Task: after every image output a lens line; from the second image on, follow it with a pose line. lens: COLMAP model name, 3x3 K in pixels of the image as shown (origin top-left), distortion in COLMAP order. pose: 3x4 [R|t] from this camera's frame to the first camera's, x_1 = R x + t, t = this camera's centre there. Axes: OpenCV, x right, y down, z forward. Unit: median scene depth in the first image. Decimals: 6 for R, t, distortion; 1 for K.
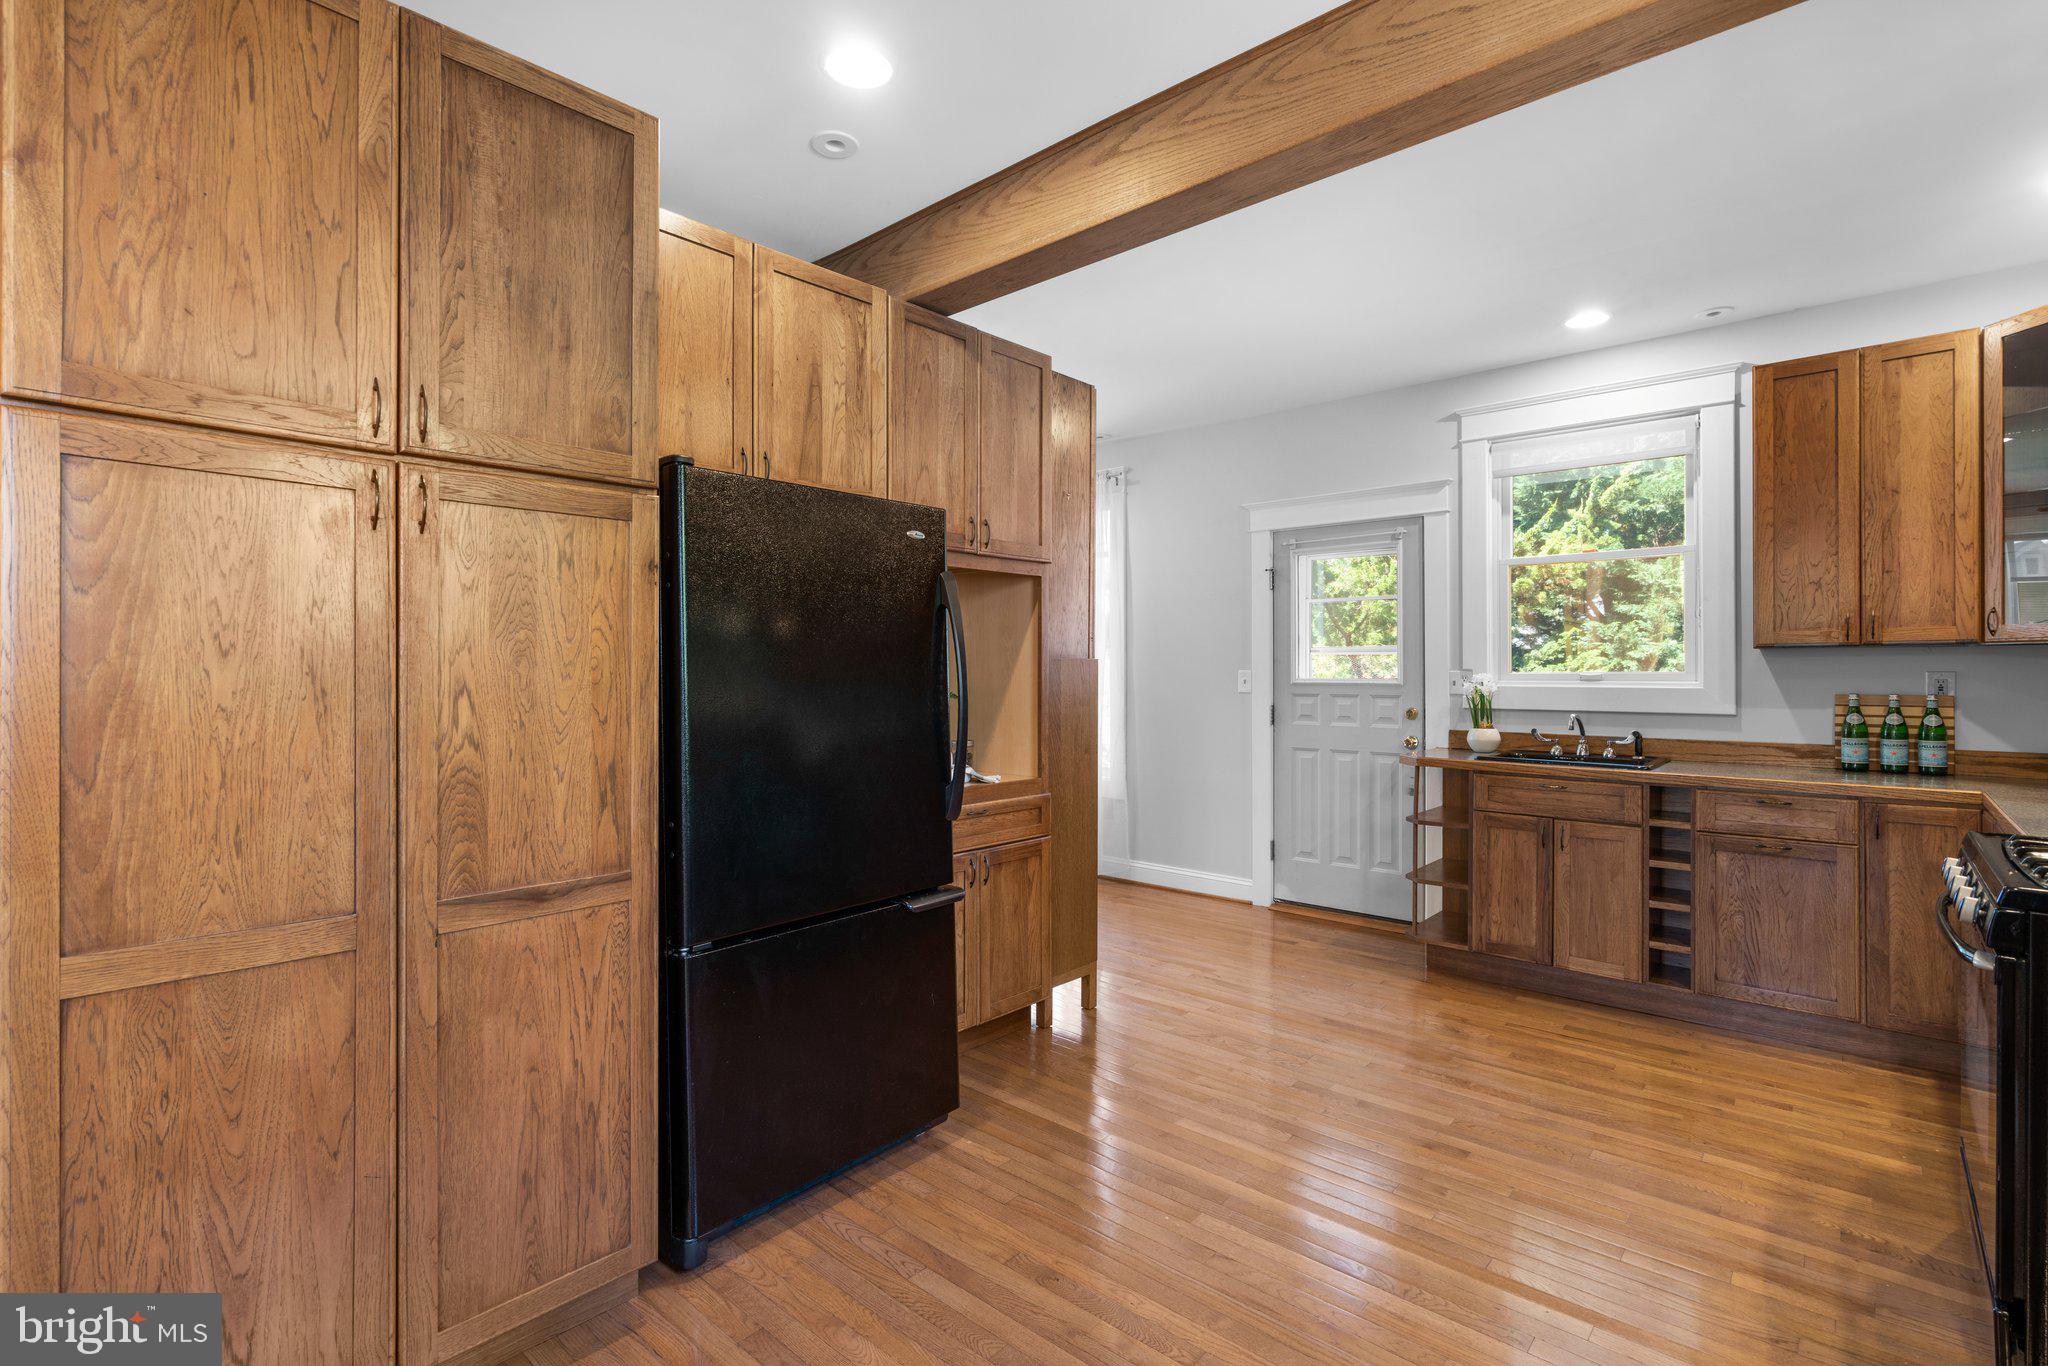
lens RADIAL K [[950.2, 0, 1034.2], [0, 950.2, 670.3], [0, 0, 1]] dist [-0.000660, 0.000697]
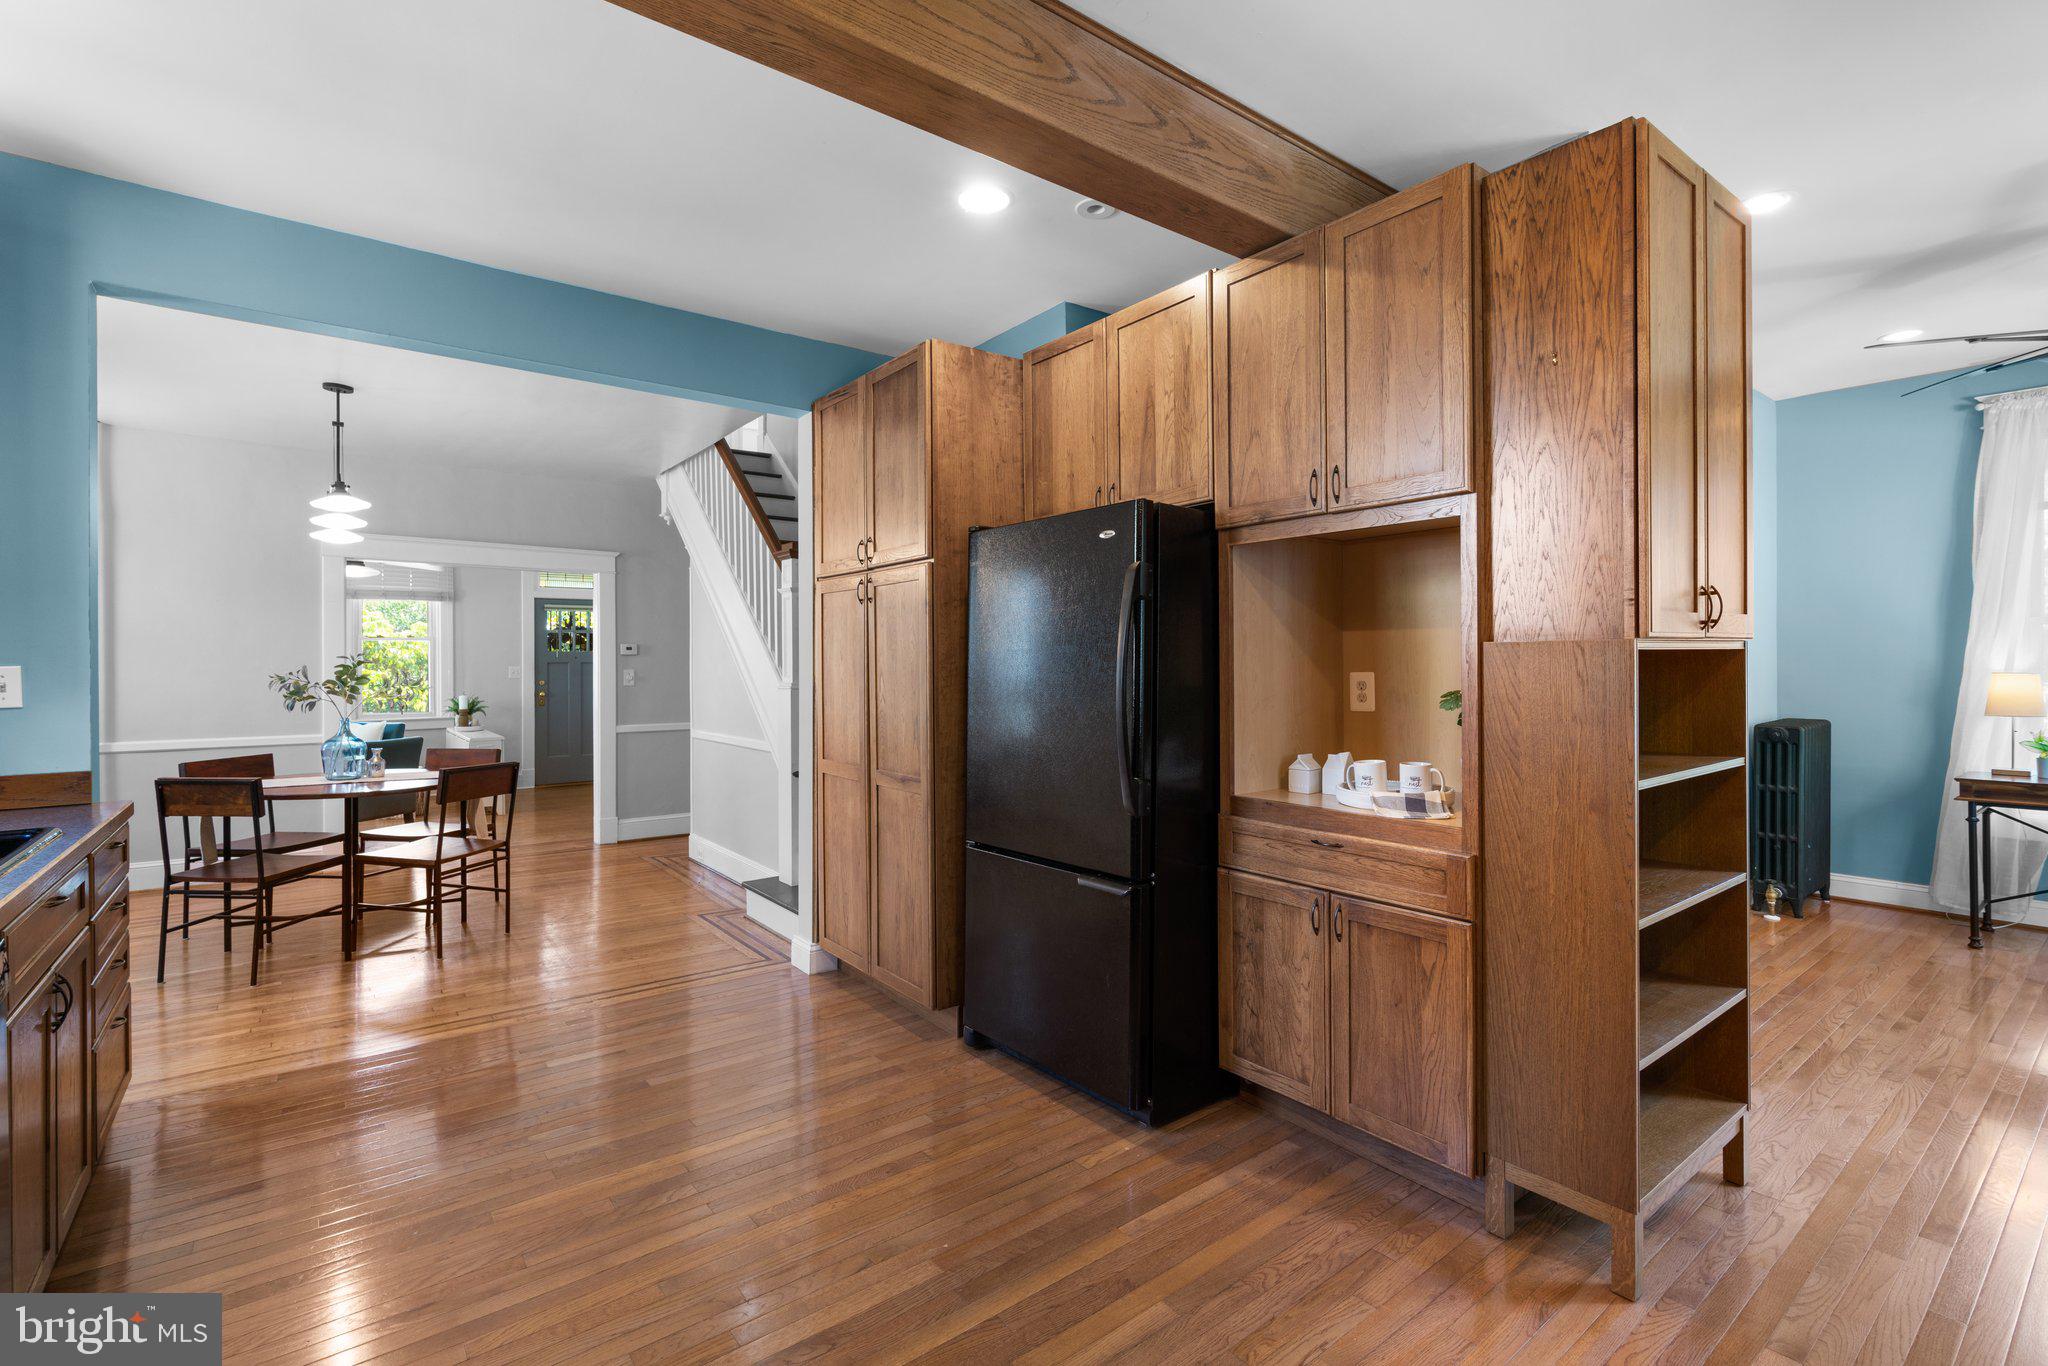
lens RADIAL K [[927.4, 0, 1019.8], [0, 927.4, 671.4], [0, 0, 1]] dist [-0.002522, 0.000291]
pose [[-0.186414, 0.009030, -0.982430, 0.684901], [0.006341, 0.999948, 0.007987, -0.000049], [0.982451, -0.004741, -0.186461, 0.833747]]
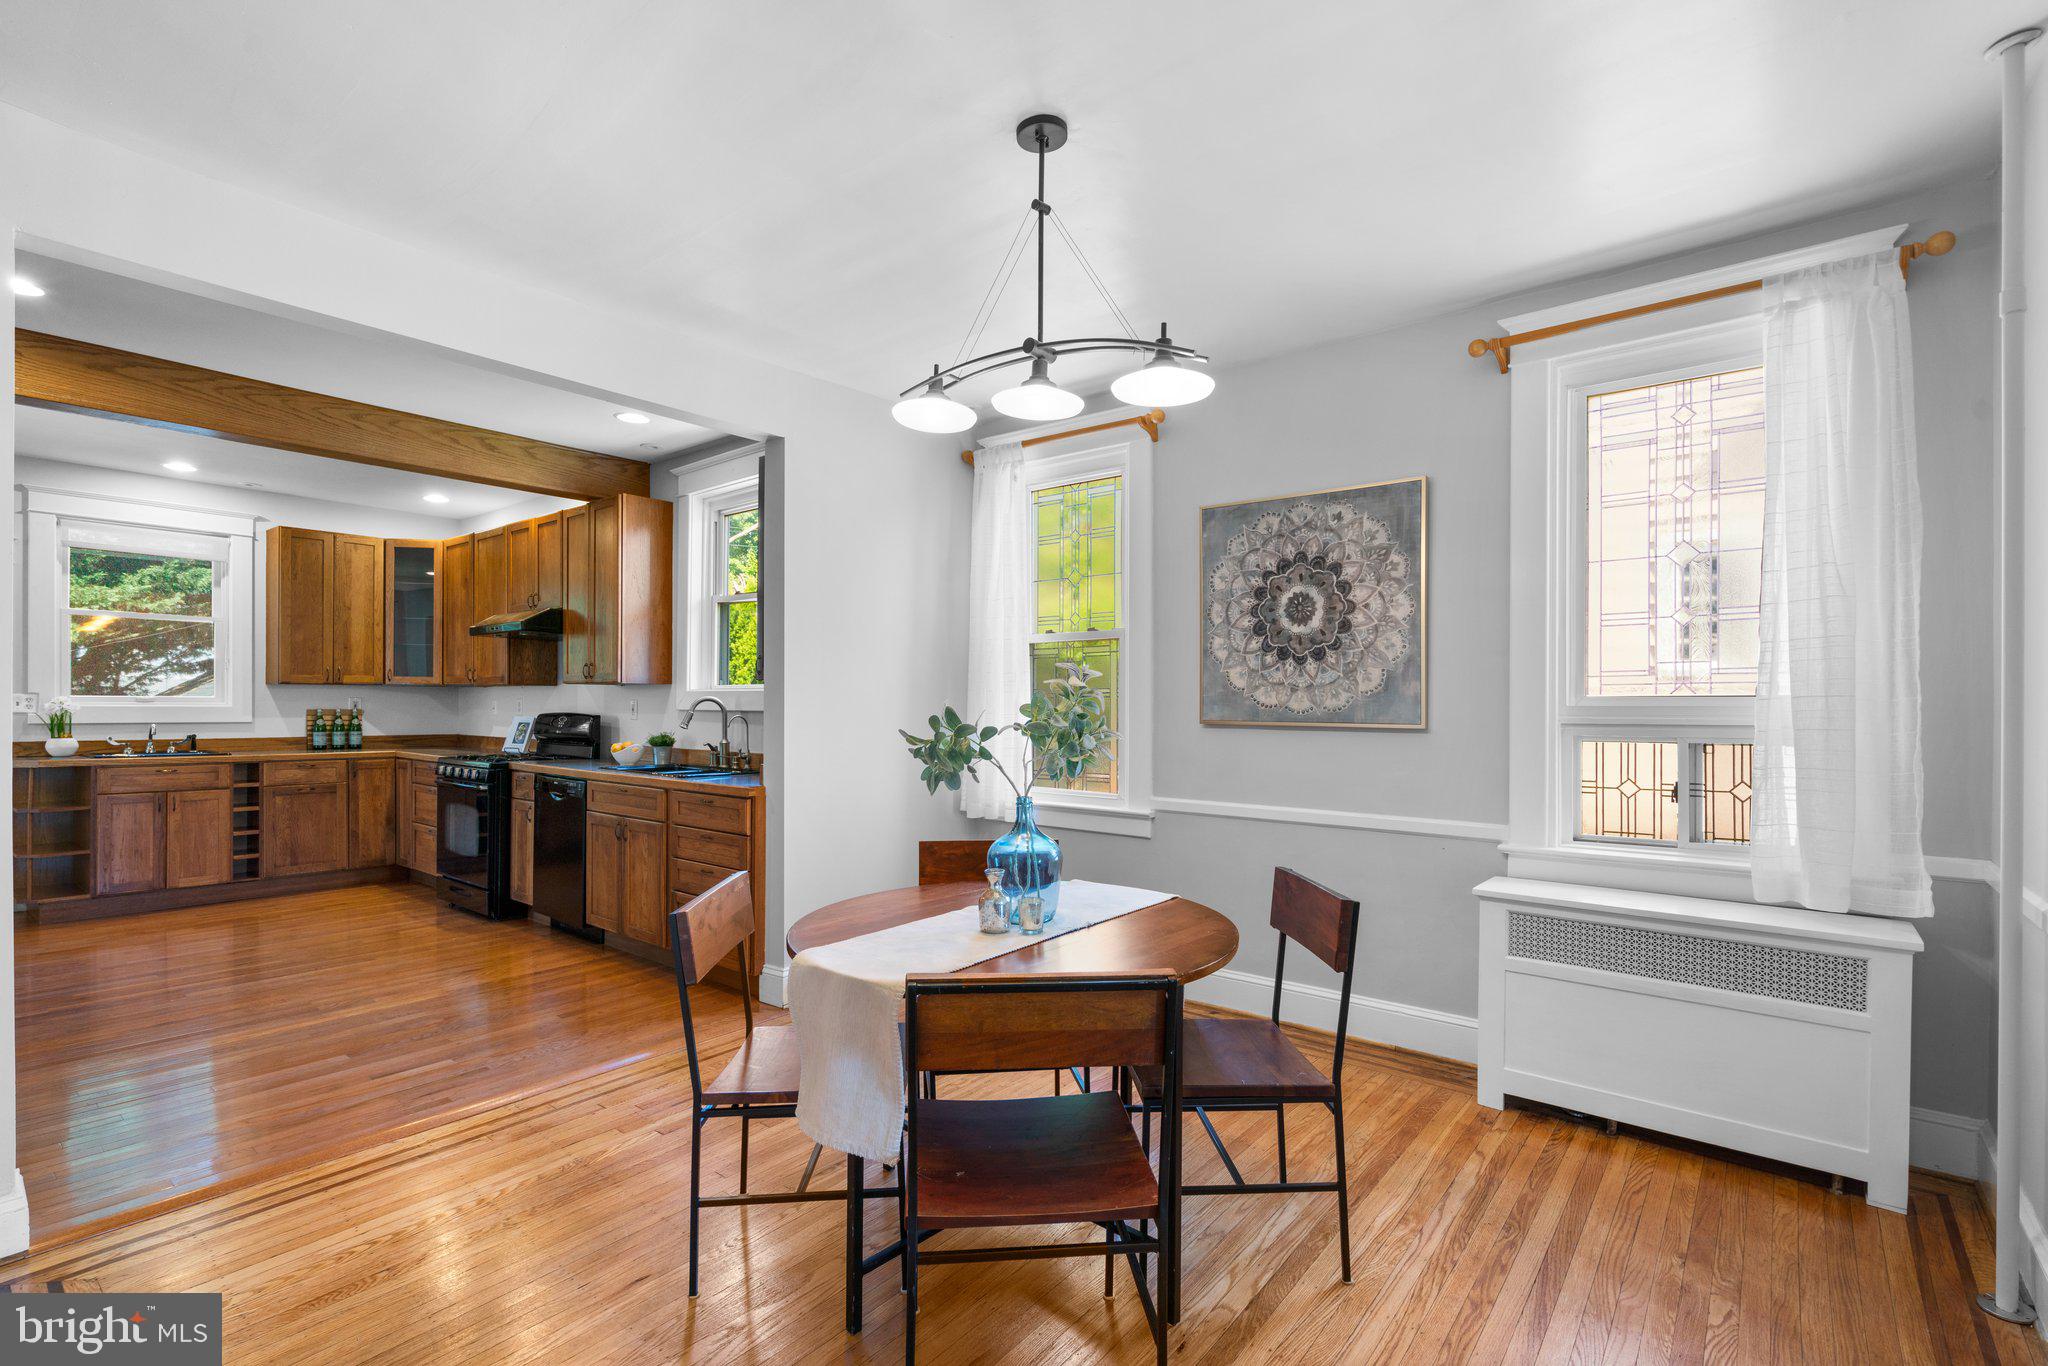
lens RADIAL K [[930.0, 0, 1023.0], [0, 930.0, 710.9], [0, 0, 1]] dist [-0.000216, 0.000203]
pose [[-0.045239, -0.006676, 0.998954, -1.113118], [-0.008476, 0.999944, 0.006298, 0.005784], [-0.998940, -0.008182, -0.045293, -0.337975]]
